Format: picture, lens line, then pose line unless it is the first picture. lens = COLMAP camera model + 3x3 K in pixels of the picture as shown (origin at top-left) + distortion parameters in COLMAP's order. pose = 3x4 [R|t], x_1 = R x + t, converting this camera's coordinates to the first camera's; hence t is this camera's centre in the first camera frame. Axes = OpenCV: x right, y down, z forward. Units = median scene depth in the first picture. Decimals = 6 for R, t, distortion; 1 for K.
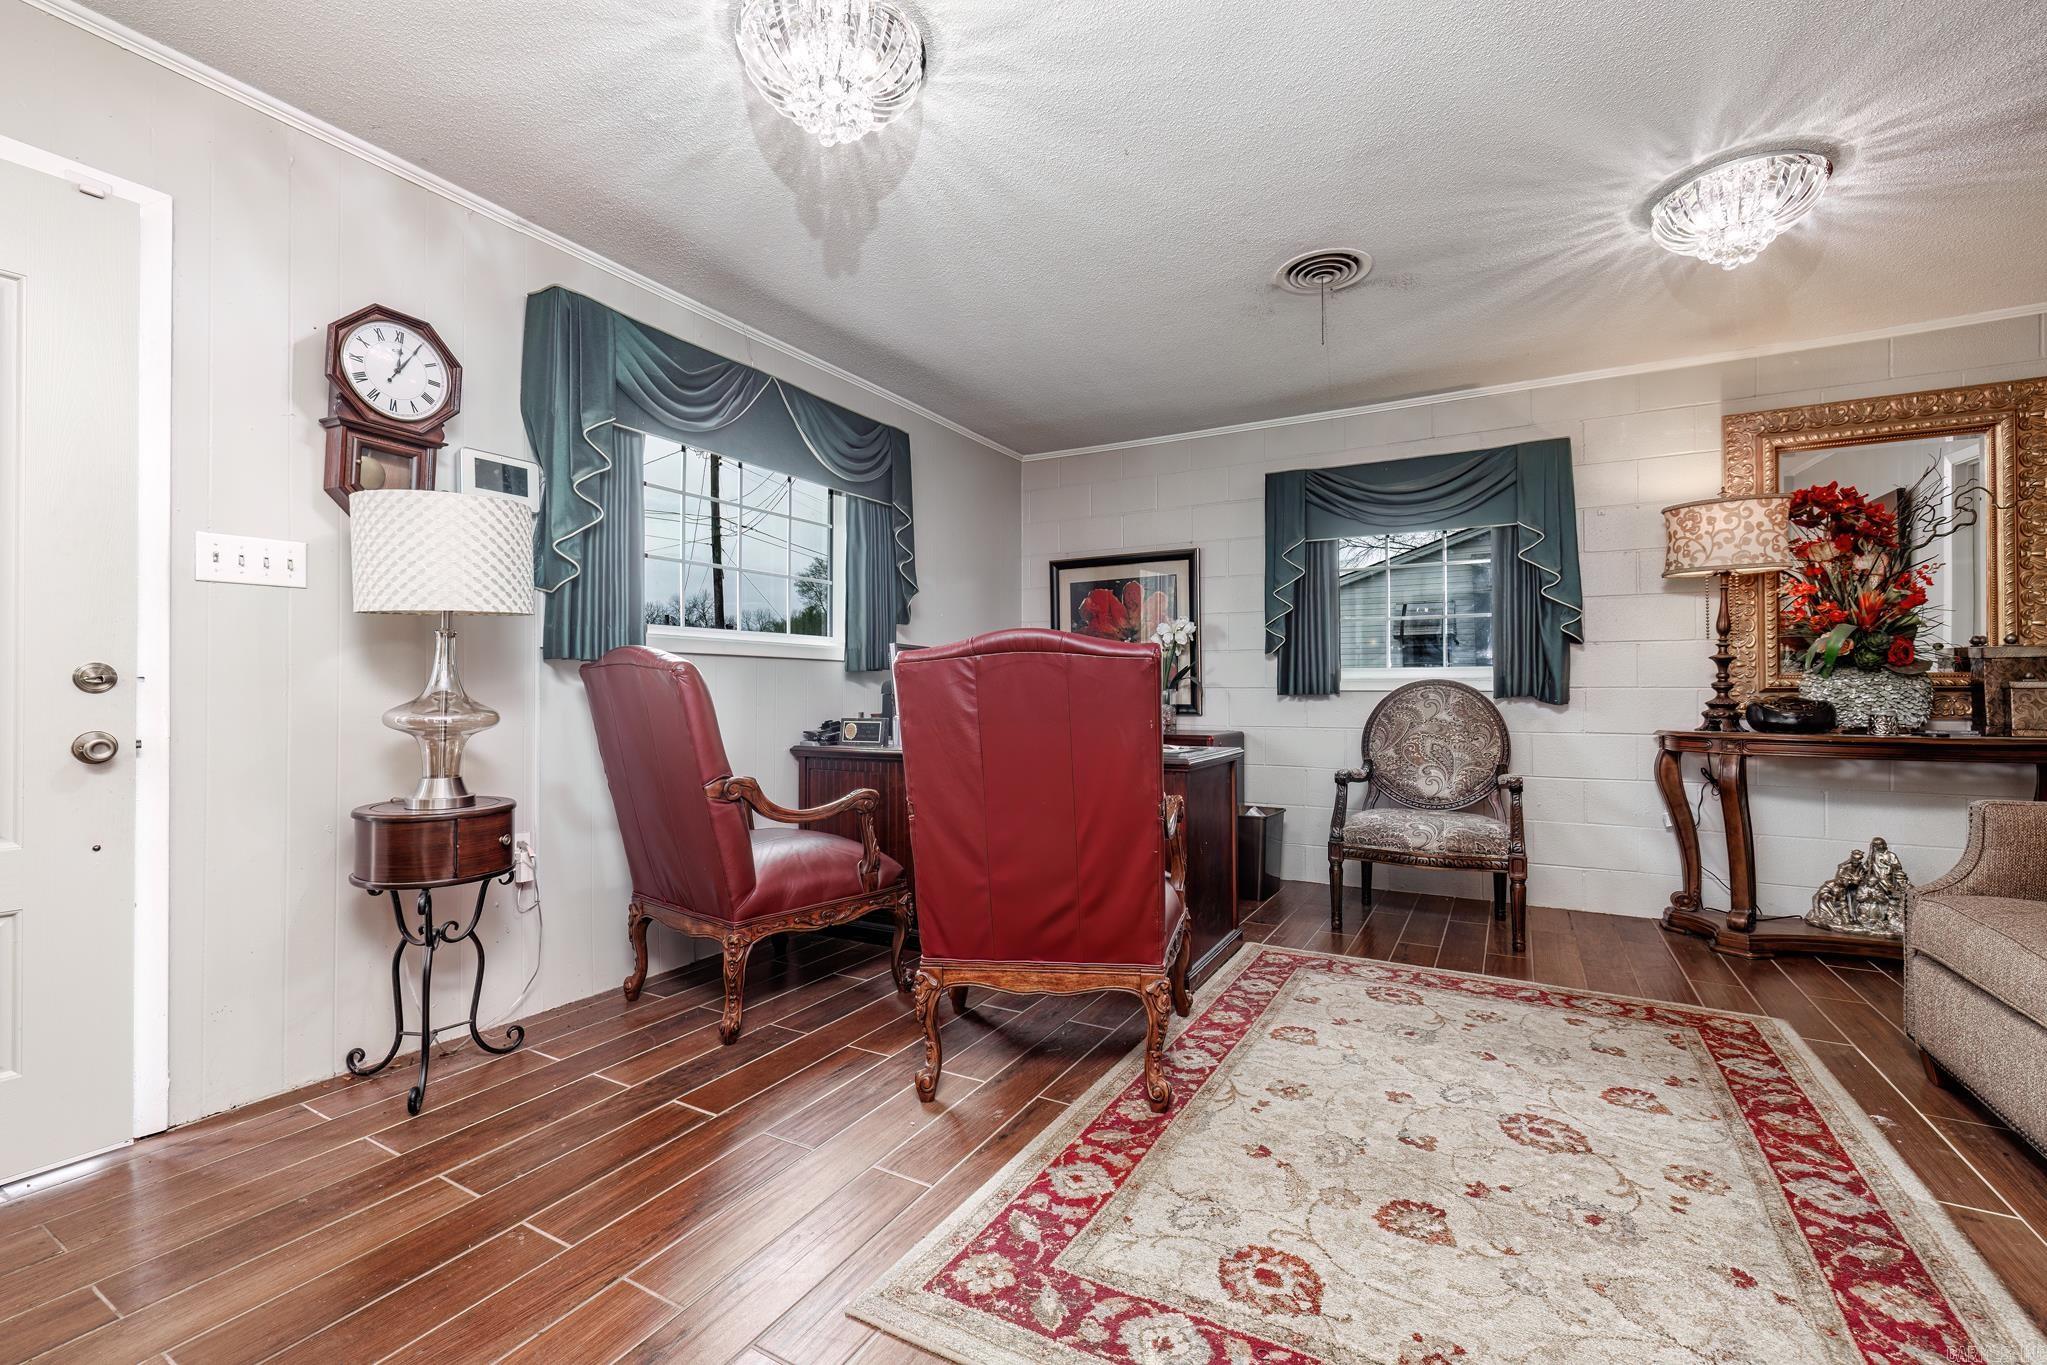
lens RADIAL K [[854.5, 0, 1010.6], [0, 854.5, 683.5], [0, 0, 1]] dist [-0.000131, -0.000203]
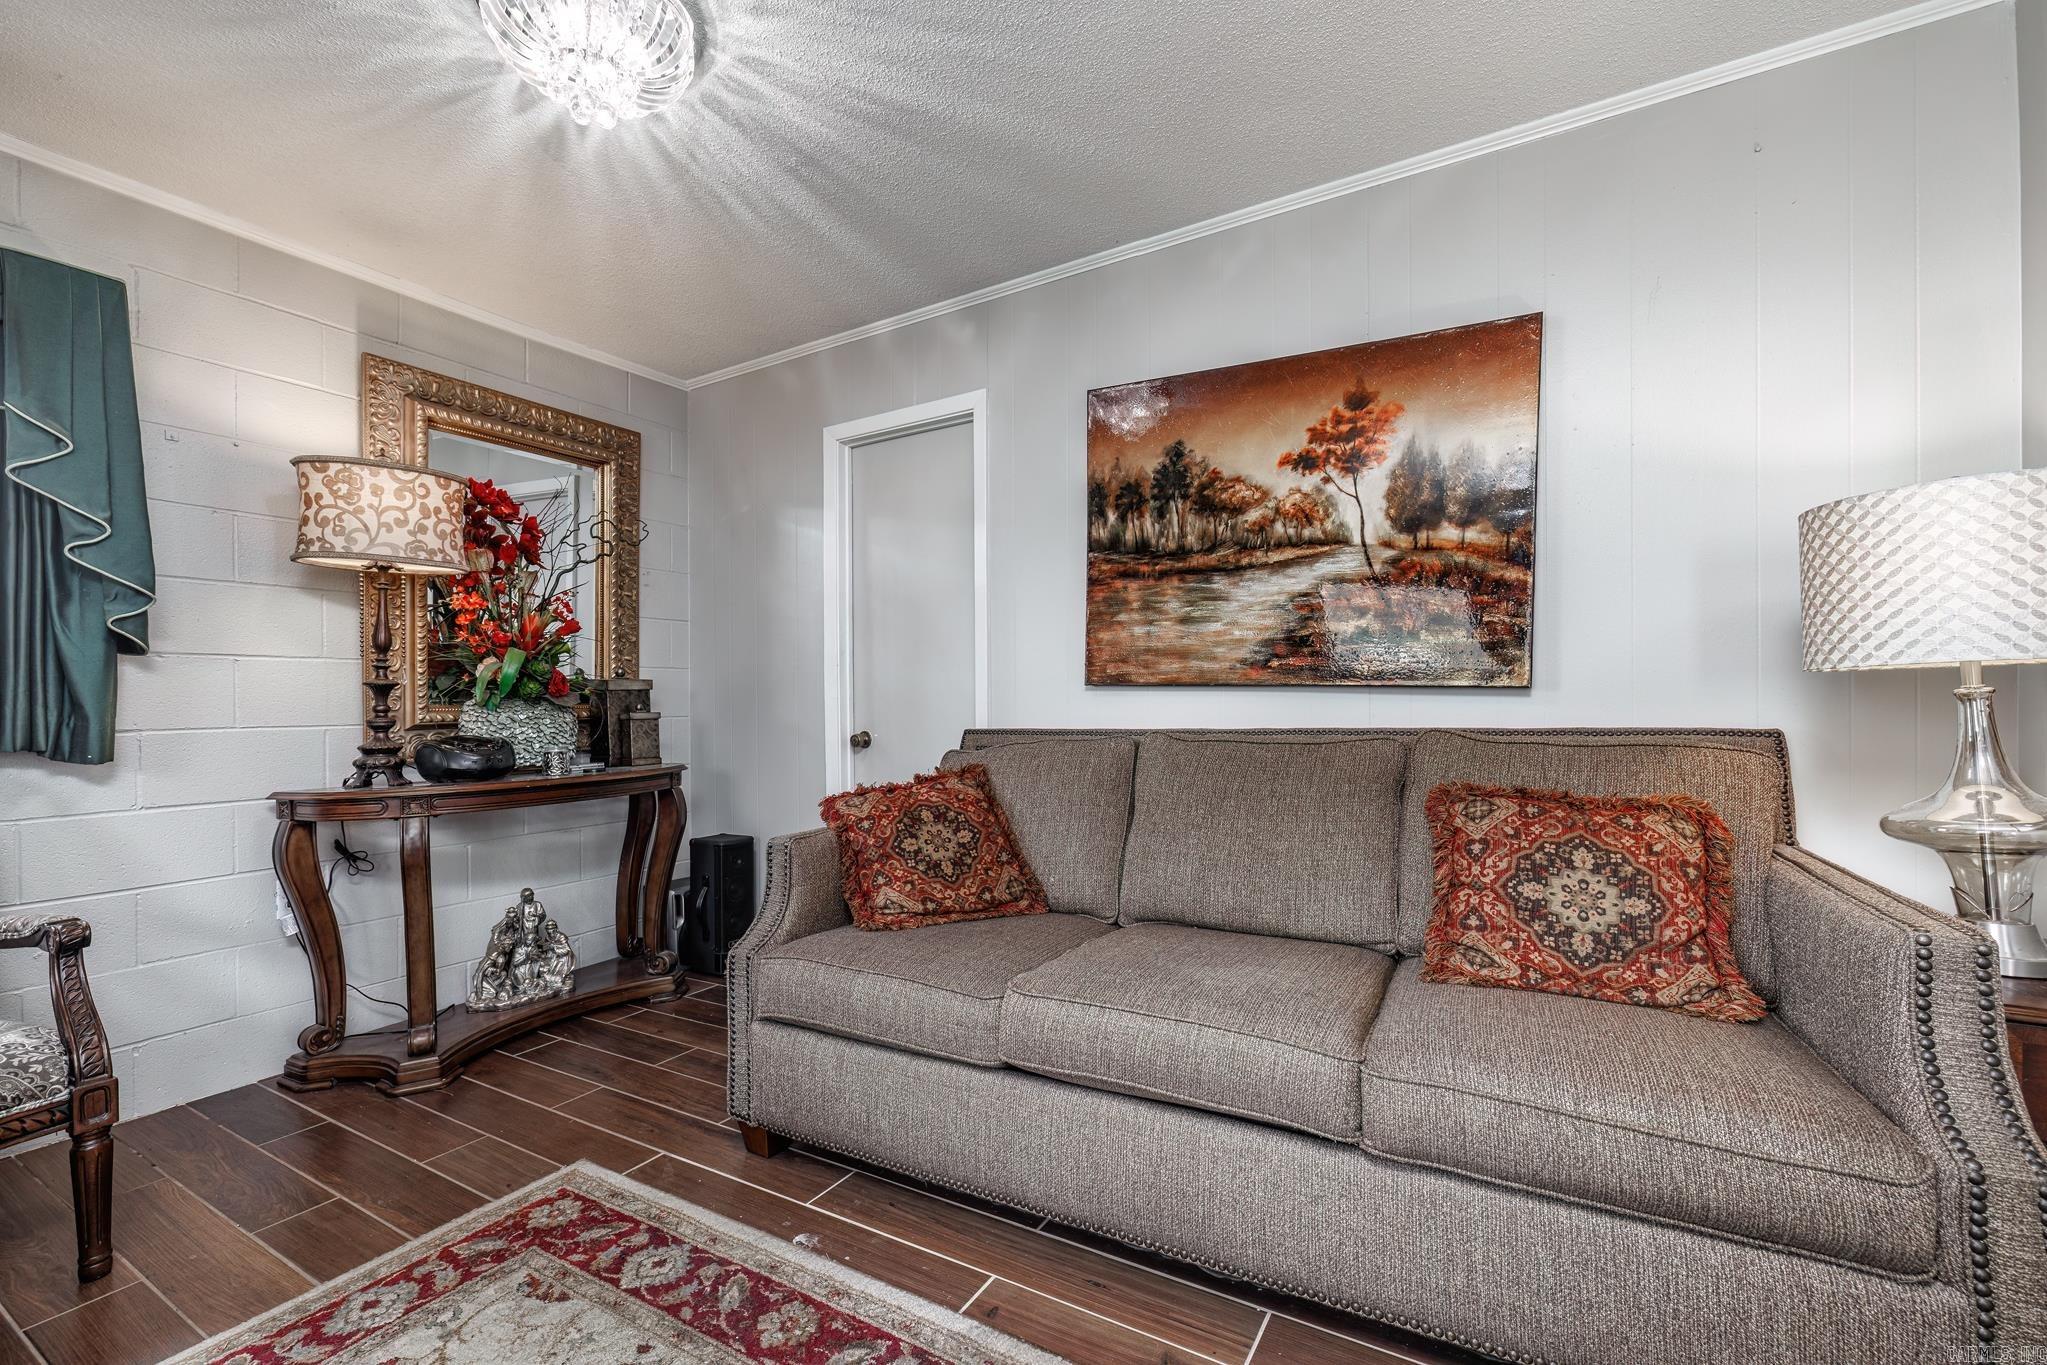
lens RADIAL K [[870.3, 0, 1030.3], [0, 870.3, 704.7], [0, 0, 1]] dist [-0.000763, -0.000119]
pose [[0.004555, 0.001105, 0.999989, 0.102967], [0.012510, 0.999921, -0.001162, -0.005242], [-0.999911, 0.012515, 0.004541, 0.464692]]
